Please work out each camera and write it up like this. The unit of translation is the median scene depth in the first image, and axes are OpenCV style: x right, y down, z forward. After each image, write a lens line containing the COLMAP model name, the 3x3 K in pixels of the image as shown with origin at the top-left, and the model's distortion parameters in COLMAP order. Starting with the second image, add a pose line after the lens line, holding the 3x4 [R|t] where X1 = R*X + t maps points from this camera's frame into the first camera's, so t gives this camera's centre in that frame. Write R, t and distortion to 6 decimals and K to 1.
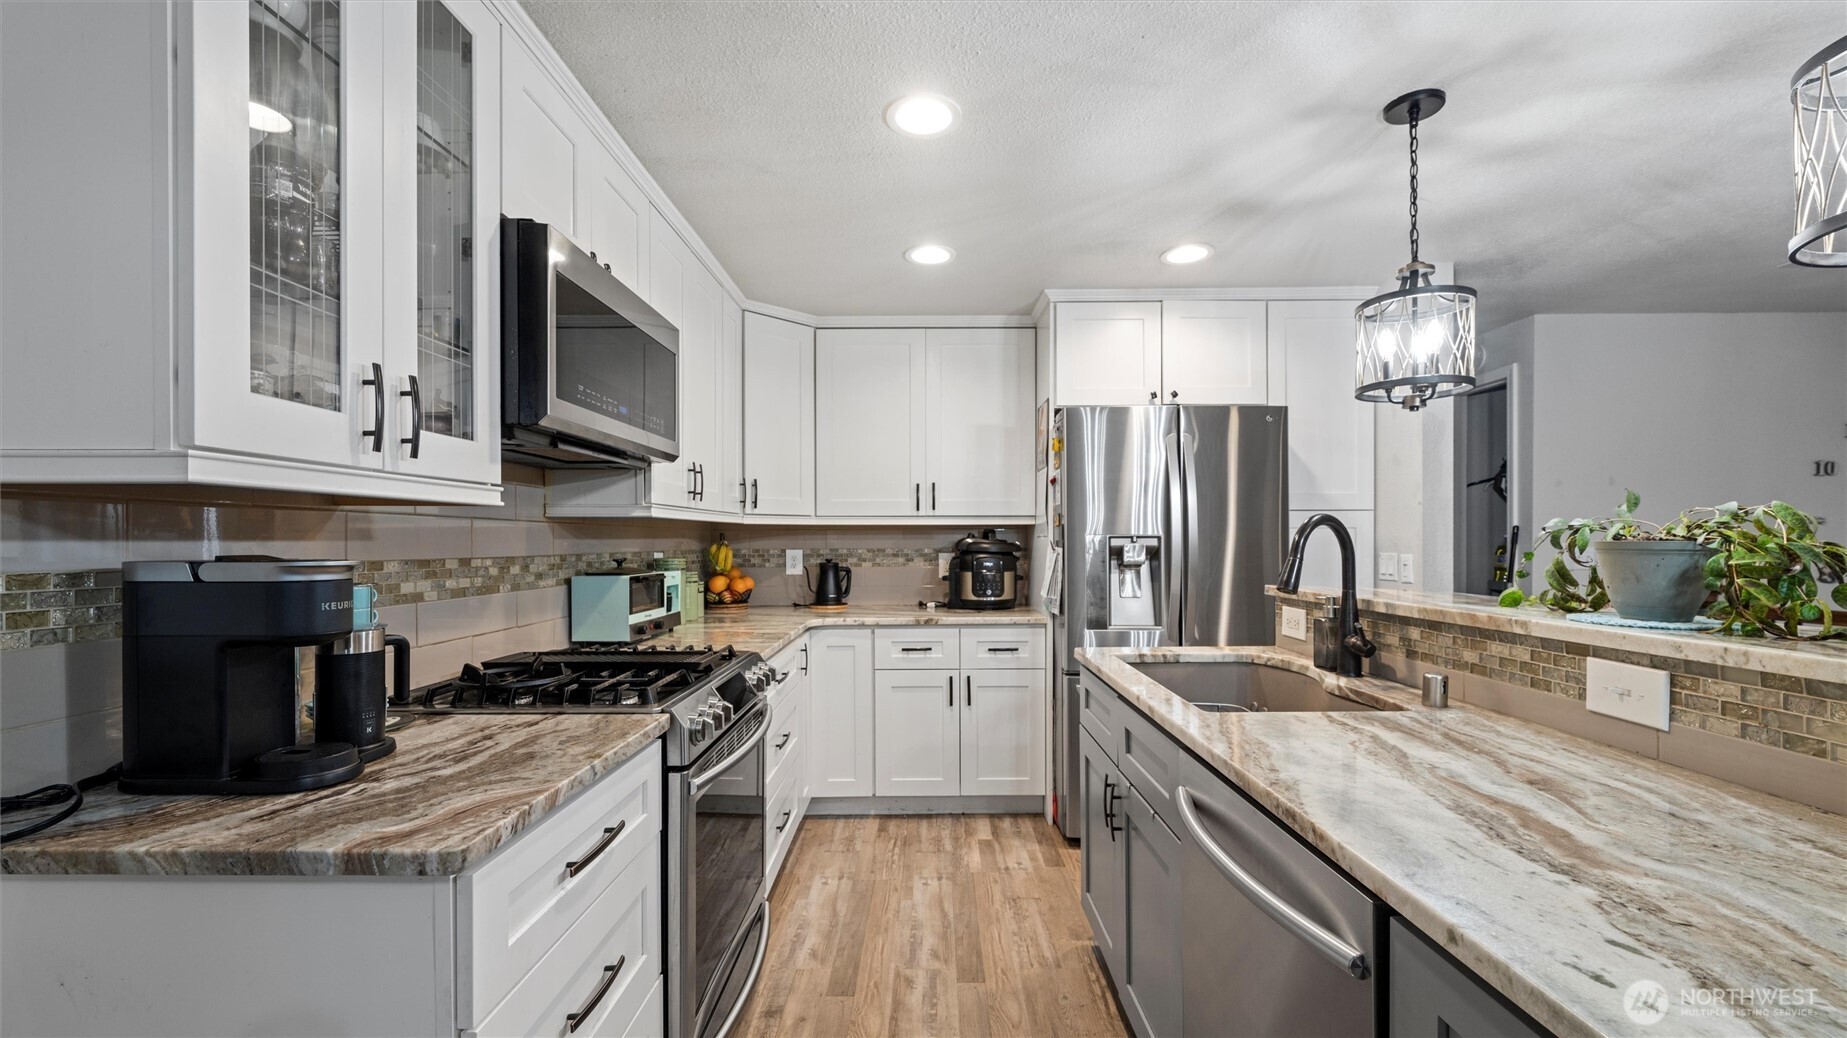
lens RADIAL K [[742.4, 0, 932.4], [0, 742.4, 543.3], [0, 0, 1]] dist [0.001602, -0.000536]
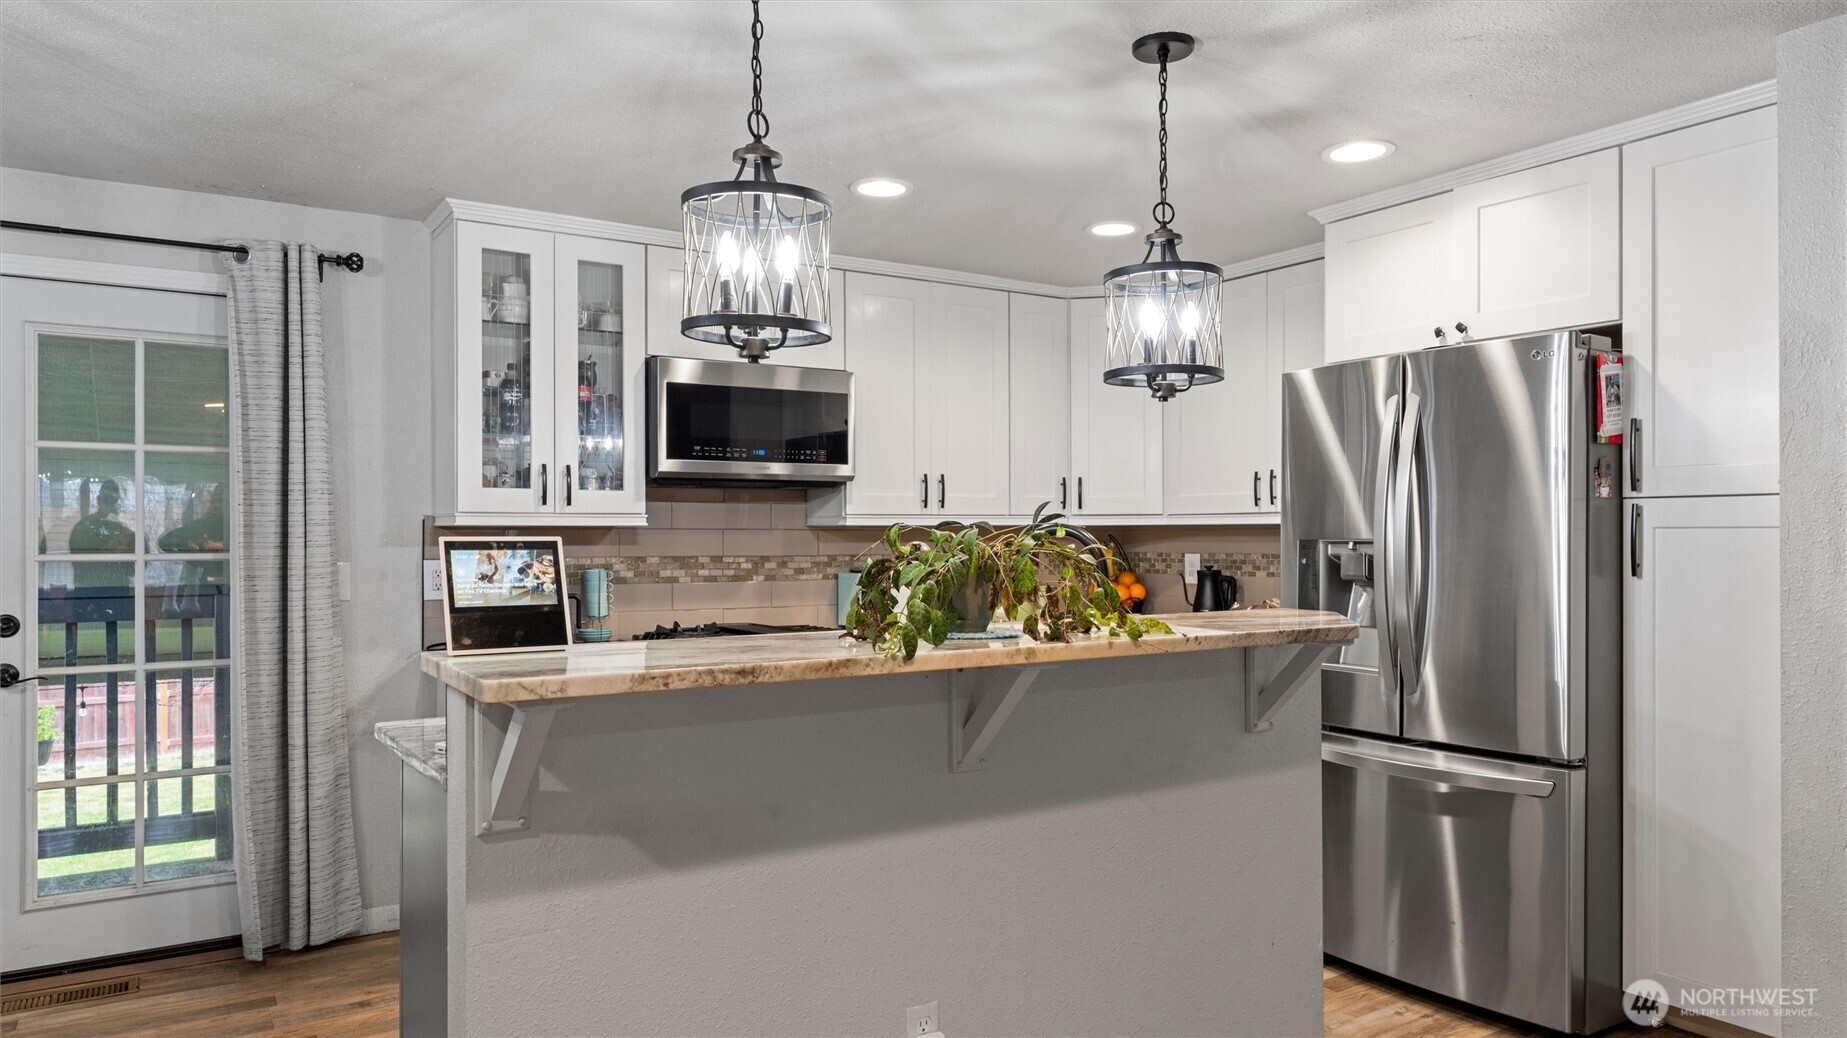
lens RADIAL K [[1234.3, 0, 915.2], [0, 1234.3, 520.2], [0, 0, 1]] dist [0.006781, 0.001812]
pose [[0.522508, -0.011643, -0.852555, 1.505957], [-0.001597, 0.999892, -0.014634, -0.014980], [0.852633, 0.009008, 0.522433, 0.029377]]
